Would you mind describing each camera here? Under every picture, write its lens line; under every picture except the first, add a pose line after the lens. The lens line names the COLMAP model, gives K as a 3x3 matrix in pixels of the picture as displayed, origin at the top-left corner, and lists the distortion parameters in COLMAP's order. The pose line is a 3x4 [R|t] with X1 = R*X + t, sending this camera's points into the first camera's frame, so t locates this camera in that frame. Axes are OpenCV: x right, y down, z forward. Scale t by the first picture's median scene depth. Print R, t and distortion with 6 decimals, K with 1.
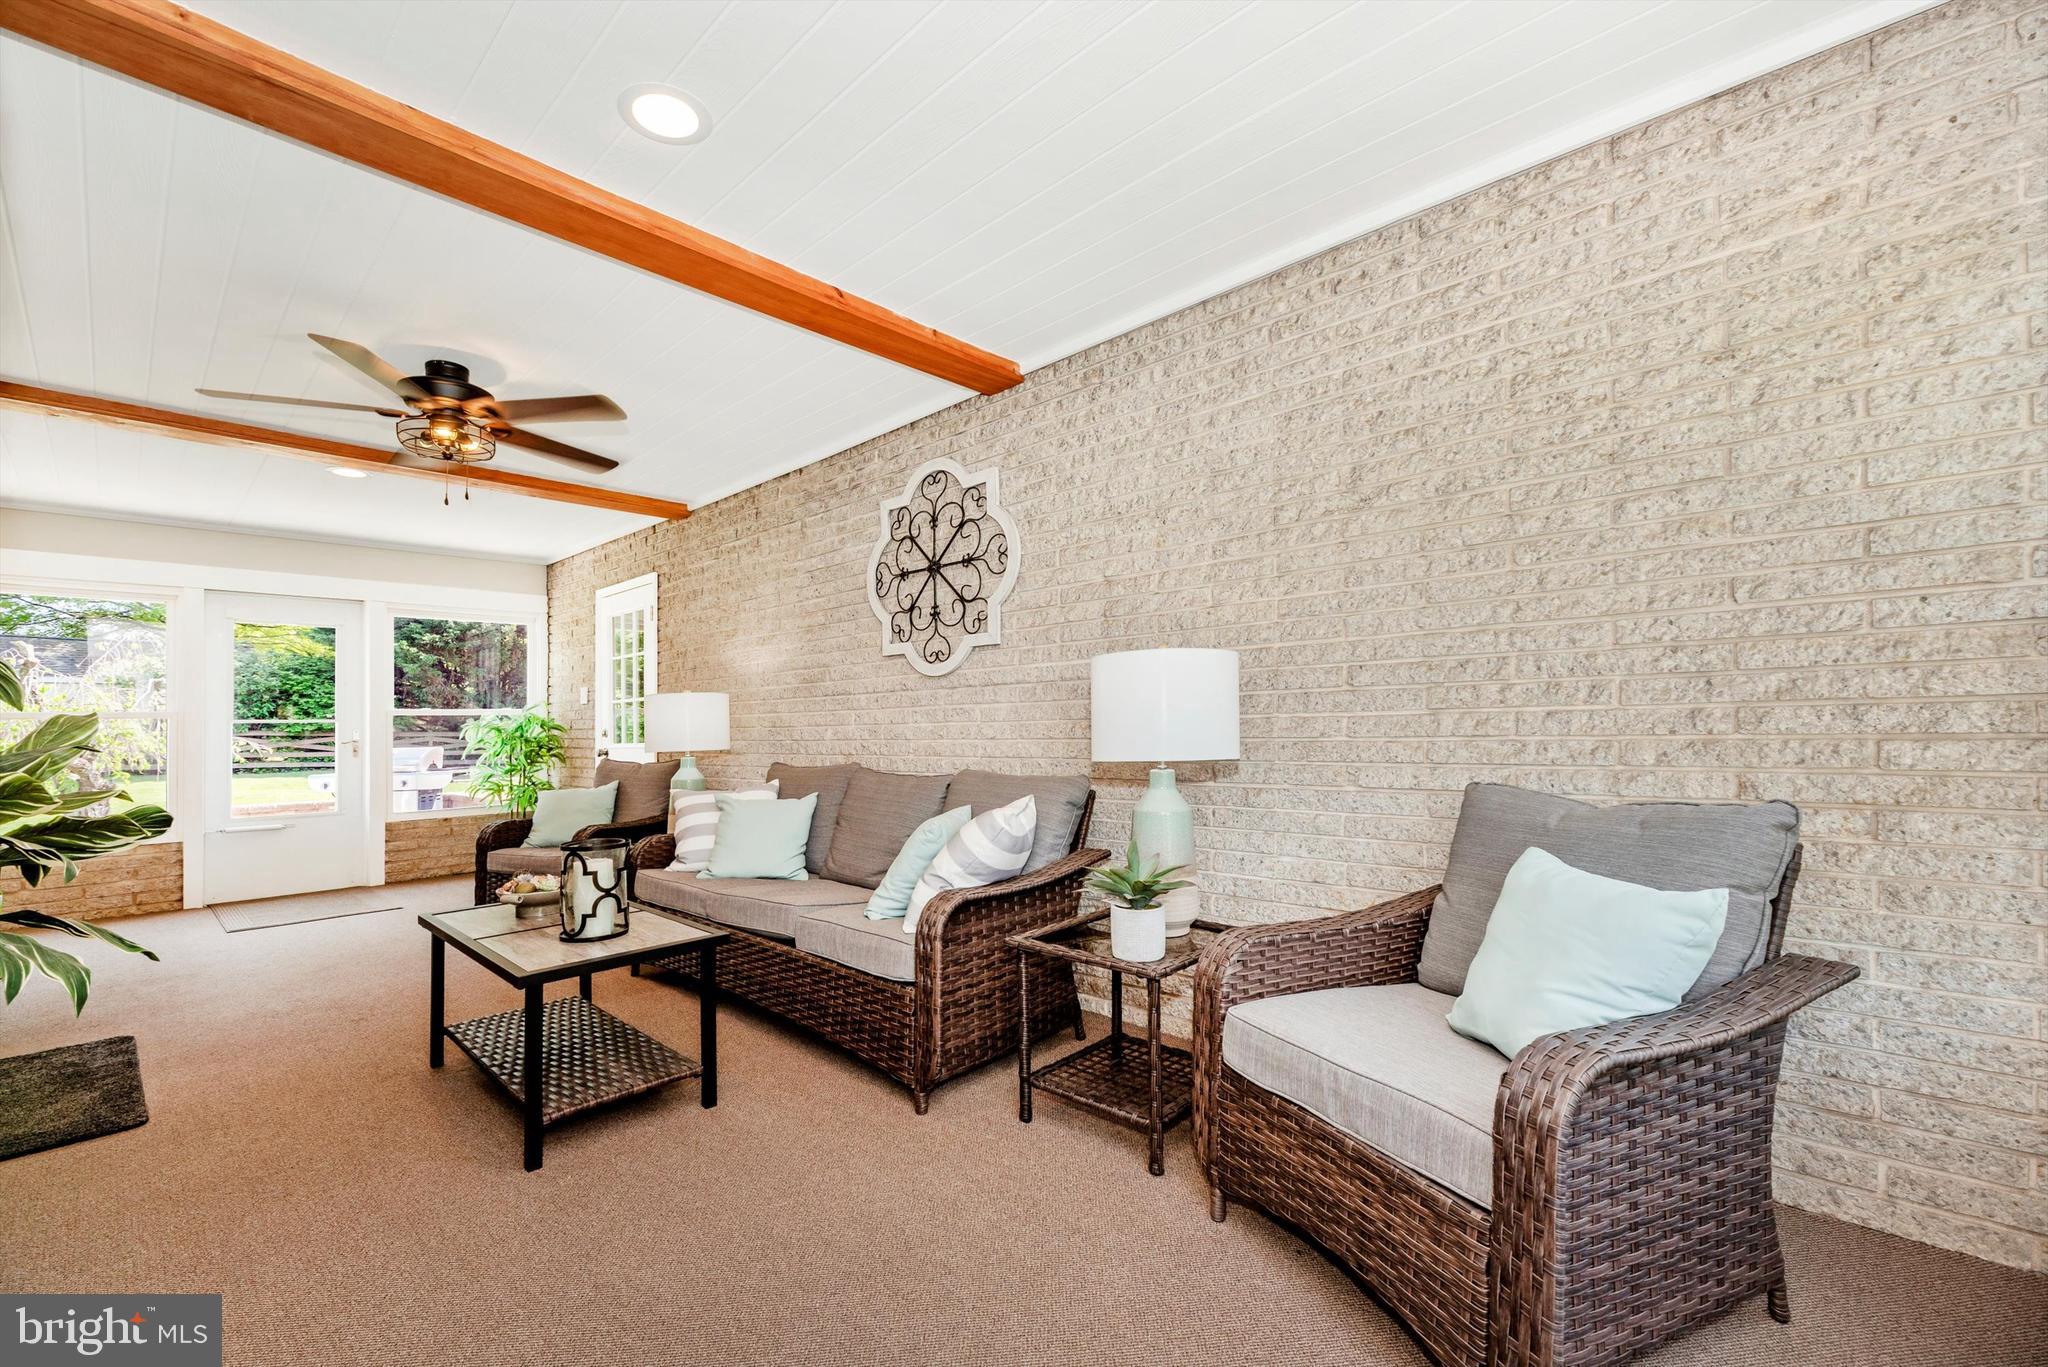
lens RADIAL K [[830.4, 0, 1029.1], [0, 830.4, 689.7], [0, 0, 1]] dist [0.001067, 0.000001]
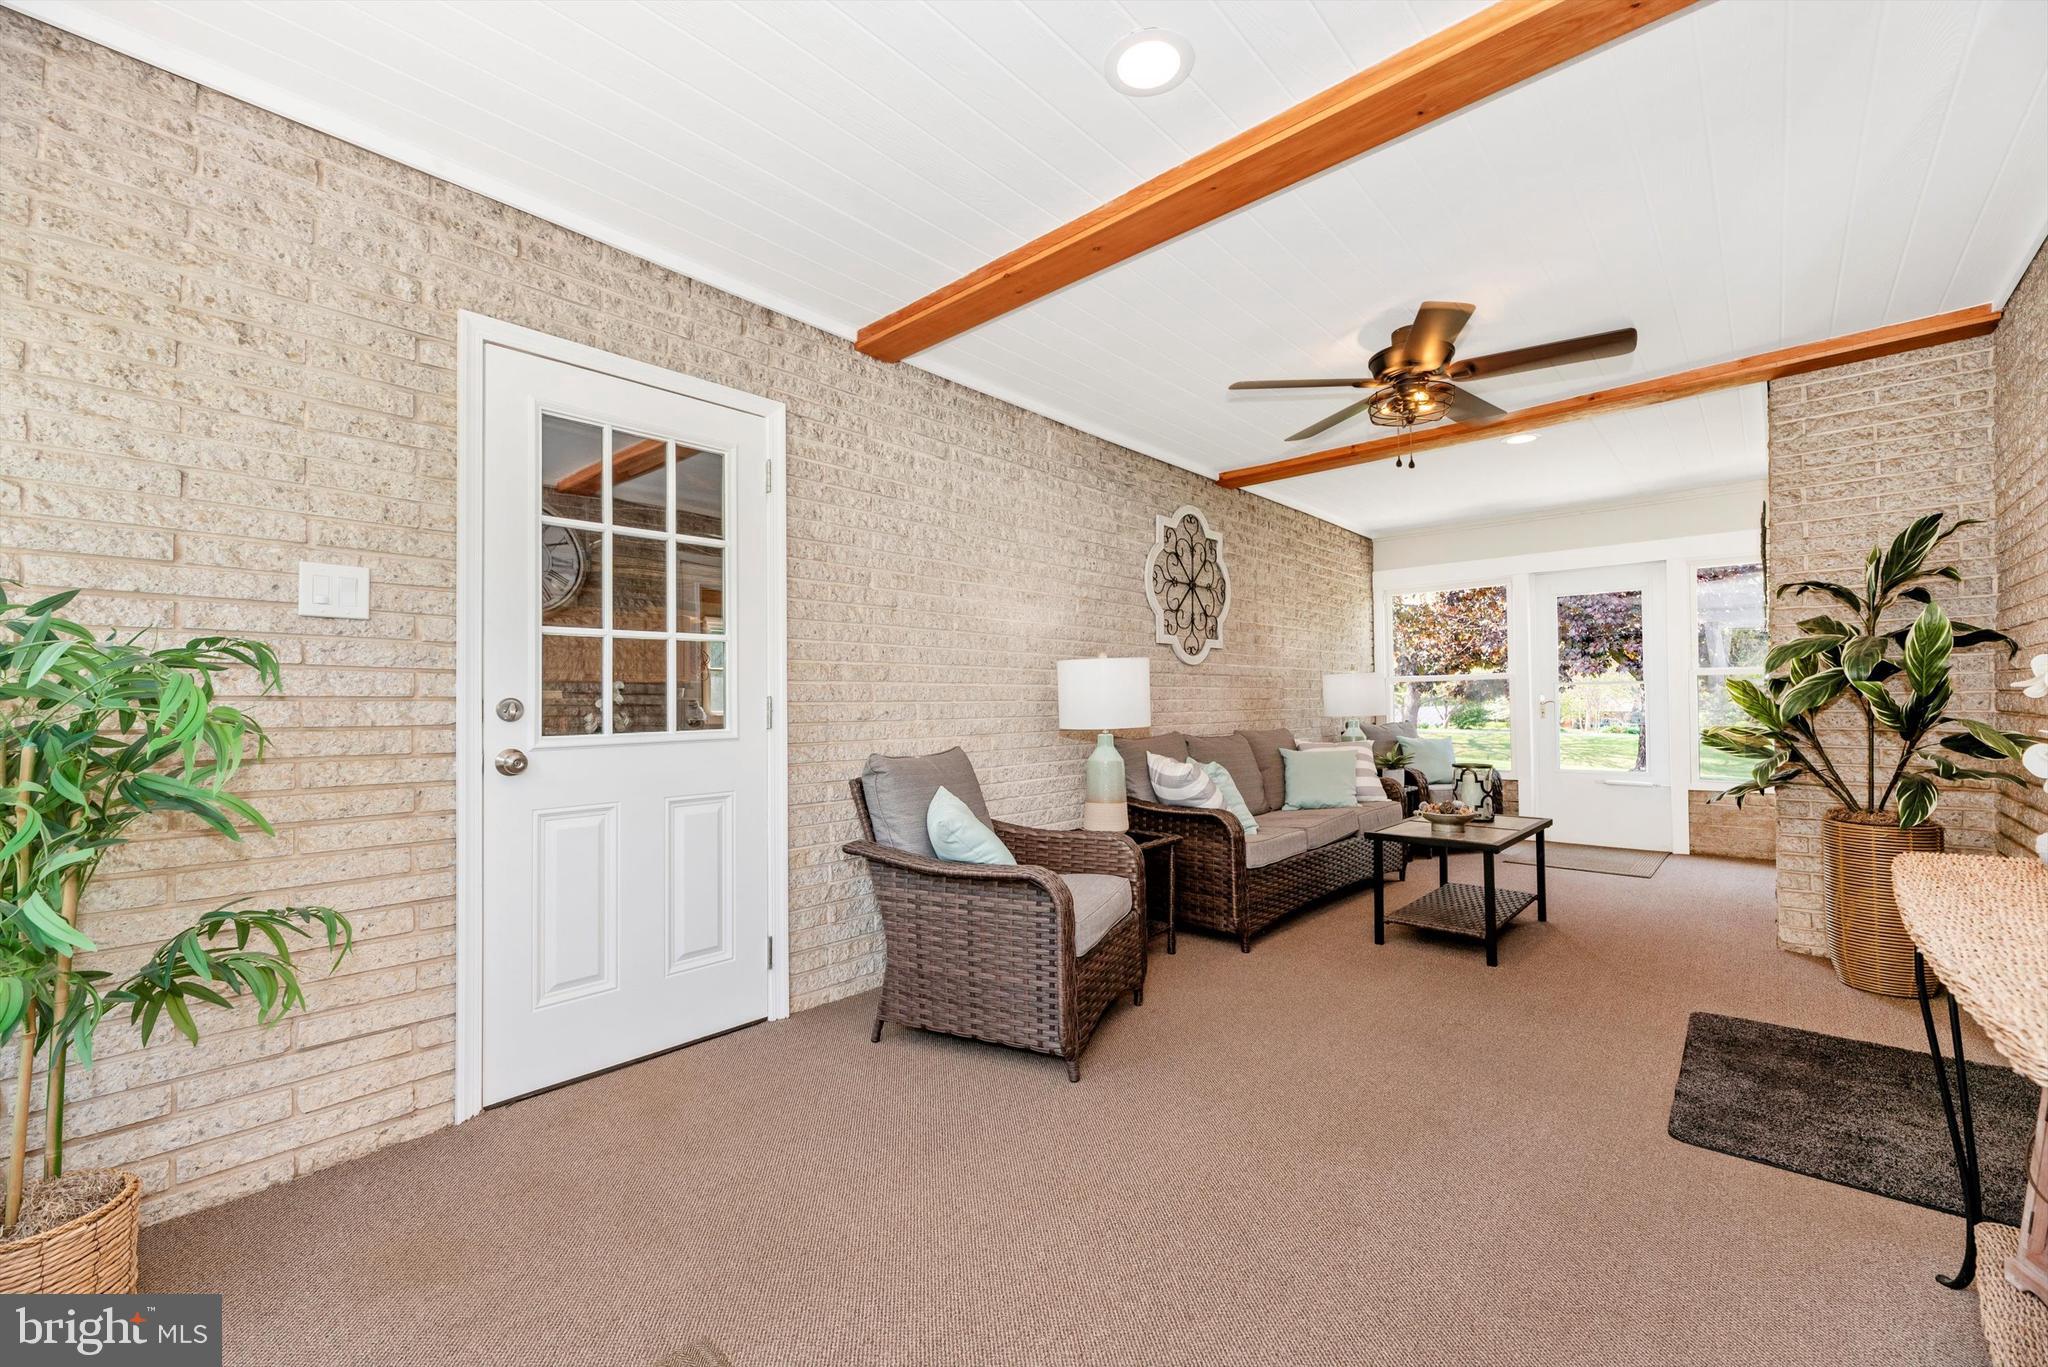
lens RADIAL K [[830.4, 0, 1029.1], [0, 830.4, 689.7], [0, 0, 1]] dist [0.001067, 0.000001]
pose [[-0.019361, 0.040747, 0.998982, -1.450778], [-0.022762, 0.998892, -0.041185, 0.085812], [-0.999553, -0.023536, -0.018412, 1.277215]]
